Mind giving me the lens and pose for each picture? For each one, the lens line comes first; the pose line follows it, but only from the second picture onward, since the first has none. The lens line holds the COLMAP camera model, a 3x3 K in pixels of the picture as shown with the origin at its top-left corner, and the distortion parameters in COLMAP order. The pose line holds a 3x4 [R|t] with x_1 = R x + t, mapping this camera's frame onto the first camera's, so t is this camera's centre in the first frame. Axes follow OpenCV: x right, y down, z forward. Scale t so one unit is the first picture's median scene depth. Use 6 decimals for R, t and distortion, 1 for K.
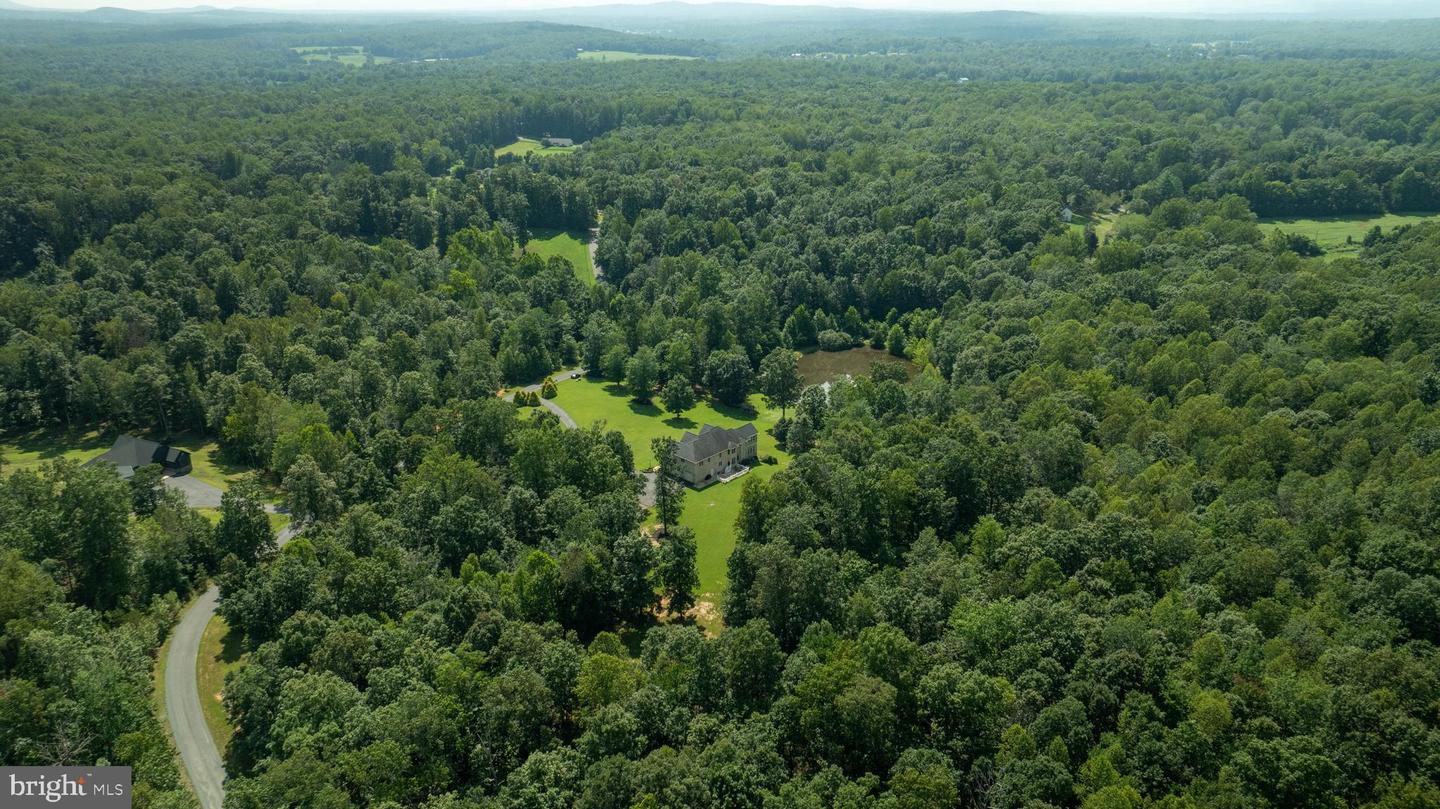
lens RADIAL K [[1009.9, 0, 717.6], [0, 1009.9, 407.5], [0, 0, 1]] dist [-0.023736, -0.001796]
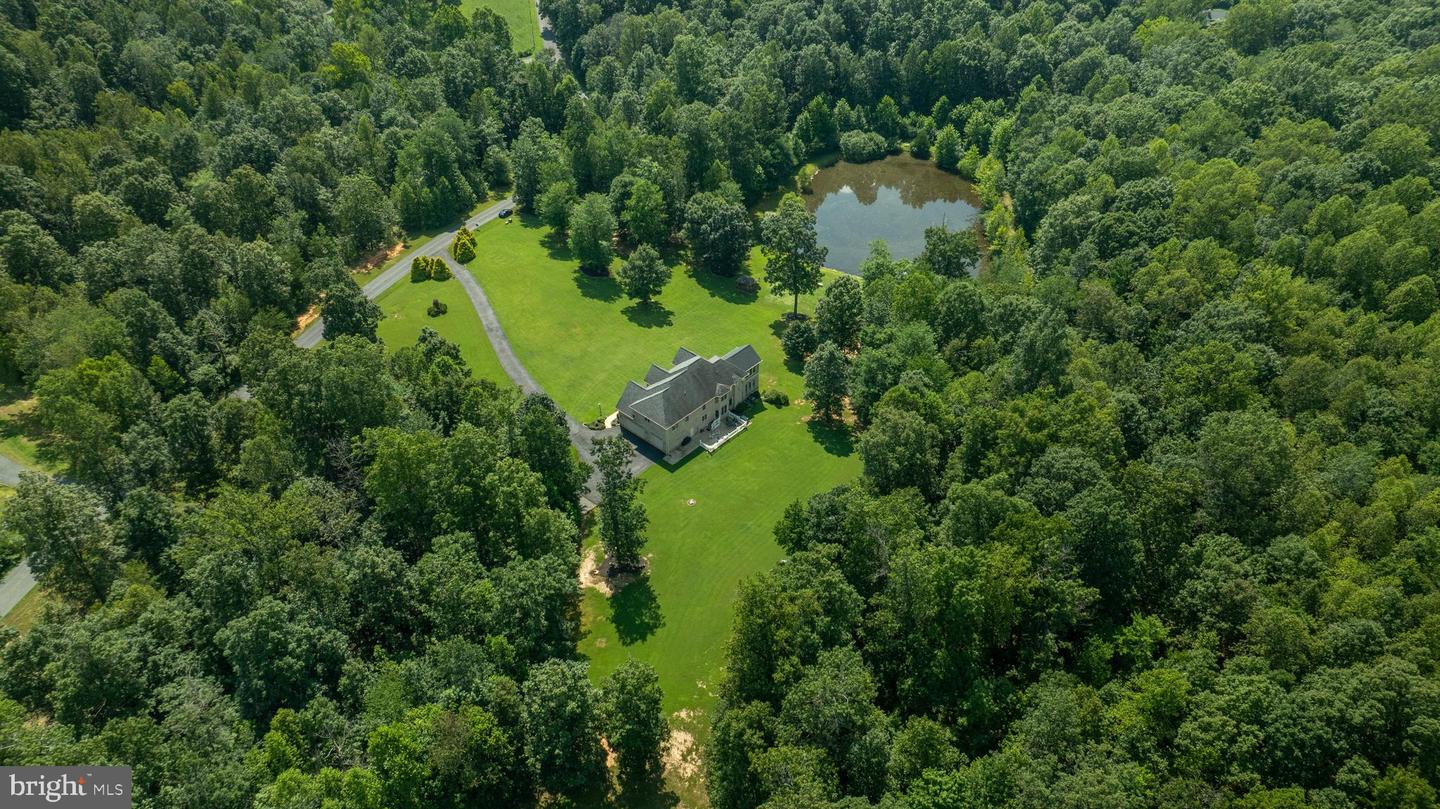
lens RADIAL K [[1009.9, 0, 717.6], [0, 1009.9, 407.5], [0, 0, 1]] dist [-0.023736, -0.001796]
pose [[0.999953, -0.007402, 0.006316, 0.005320], [0.005231, 0.956240, 0.292535, -0.107582], [-0.008205, -0.292488, 0.956234, 0.266540]]
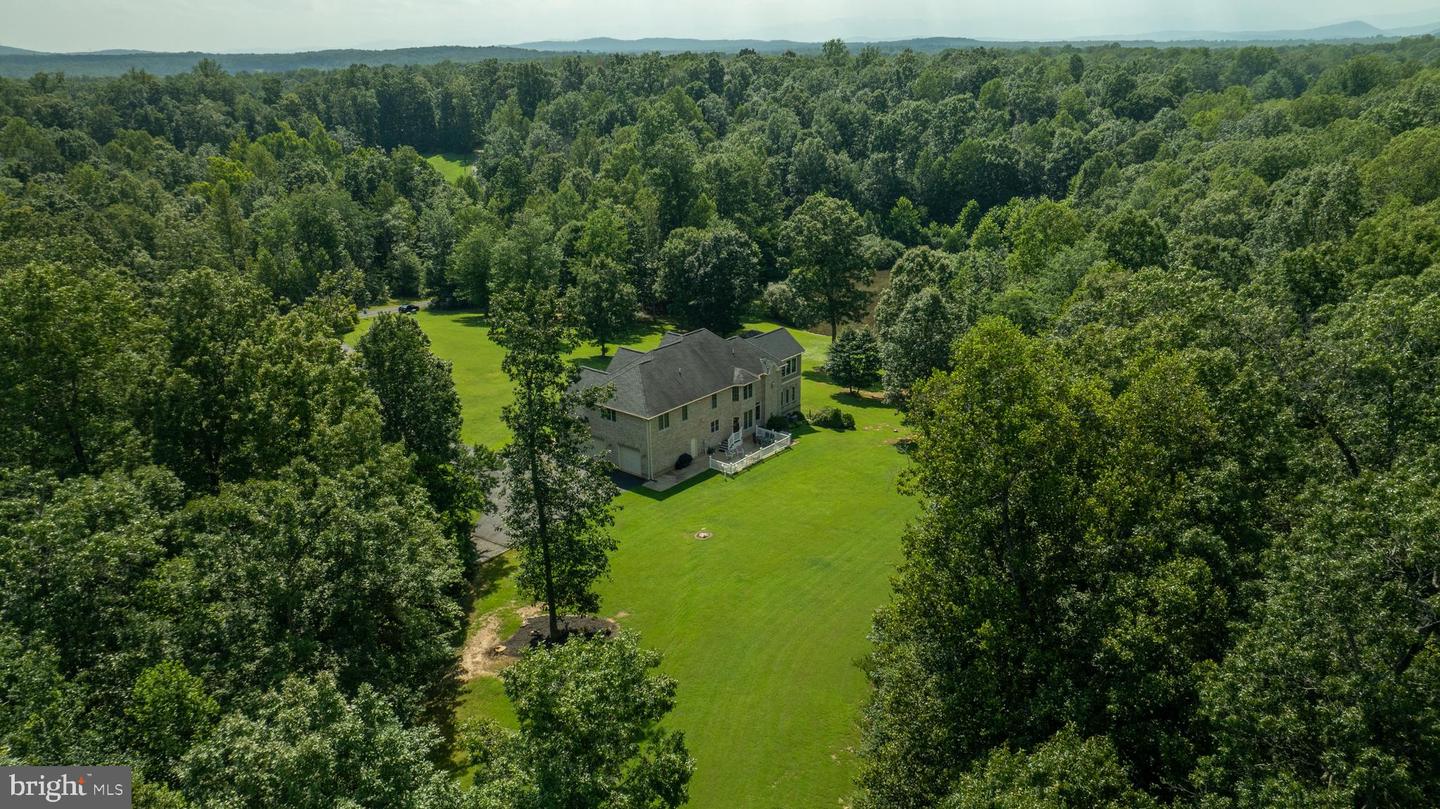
lens RADIAL K [[1030.3, 0, 716.7], [0, 1030.3, 401.0], [0, 0, 1]] dist [-0.043571, 0.075228]
pose [[0.997943, -0.029518, 0.056905, -0.013022], [0.032371, 0.998230, -0.049889, 0.048153], [-0.055331, 0.051628, 0.997132, 0.458939]]
